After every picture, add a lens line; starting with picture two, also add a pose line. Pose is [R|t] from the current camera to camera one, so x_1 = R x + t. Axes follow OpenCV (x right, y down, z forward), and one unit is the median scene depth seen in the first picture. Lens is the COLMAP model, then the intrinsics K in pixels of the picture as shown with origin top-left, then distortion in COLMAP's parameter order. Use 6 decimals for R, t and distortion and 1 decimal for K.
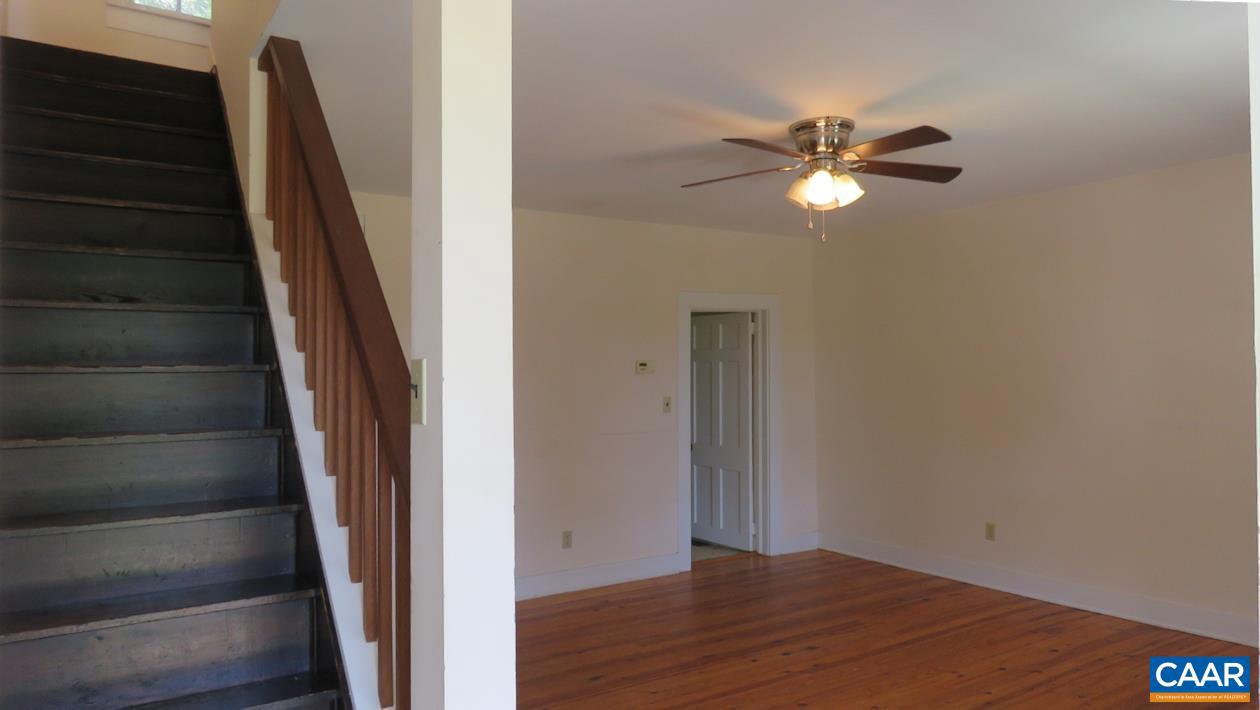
lens RADIAL K [[847.4, 0, 630.4], [0, 847.4, 356.8], [0, 0, 1]] dist [0.000583, 0.000356]
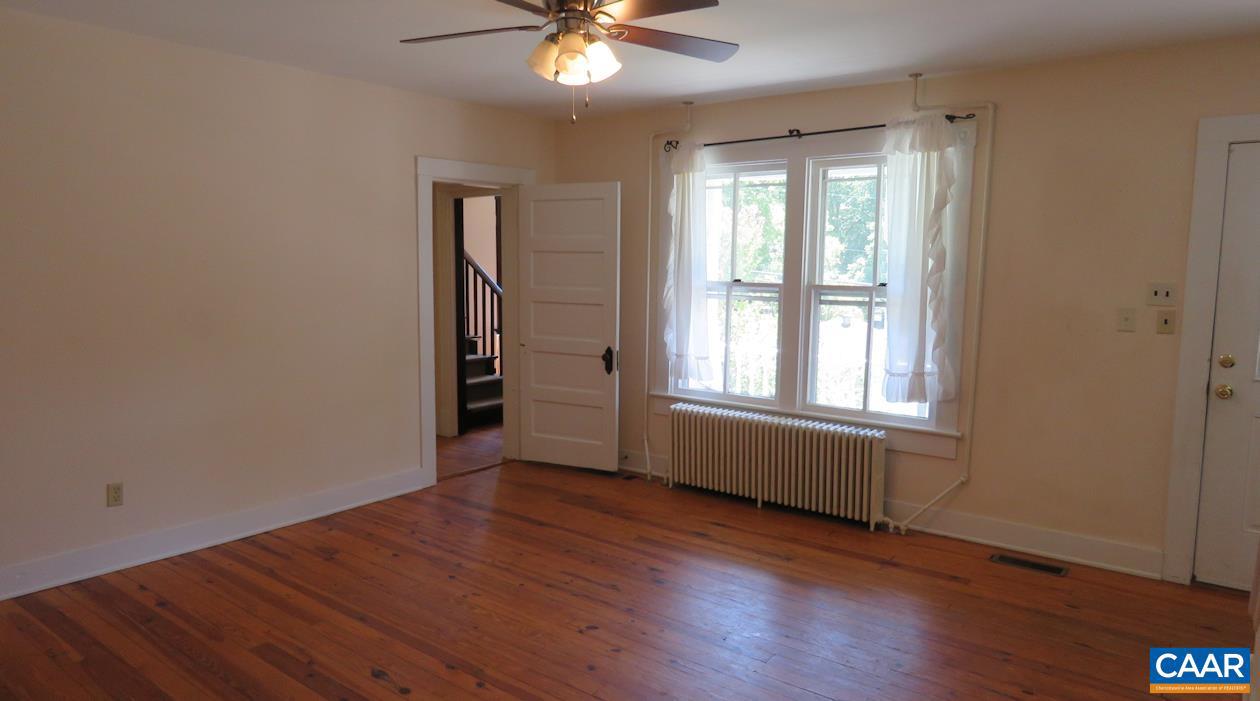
lens RADIAL K [[809.7, 0, 631.0], [0, 809.7, 351.4], [0, 0, 1]] dist [-0.001909, -0.000466]
pose [[-0.285391, -0.093280, 0.953861, -0.430081], [-0.010795, 0.995502, 0.094122, 0.017639], [-0.958350, 0.016565, -0.285115, 0.944970]]
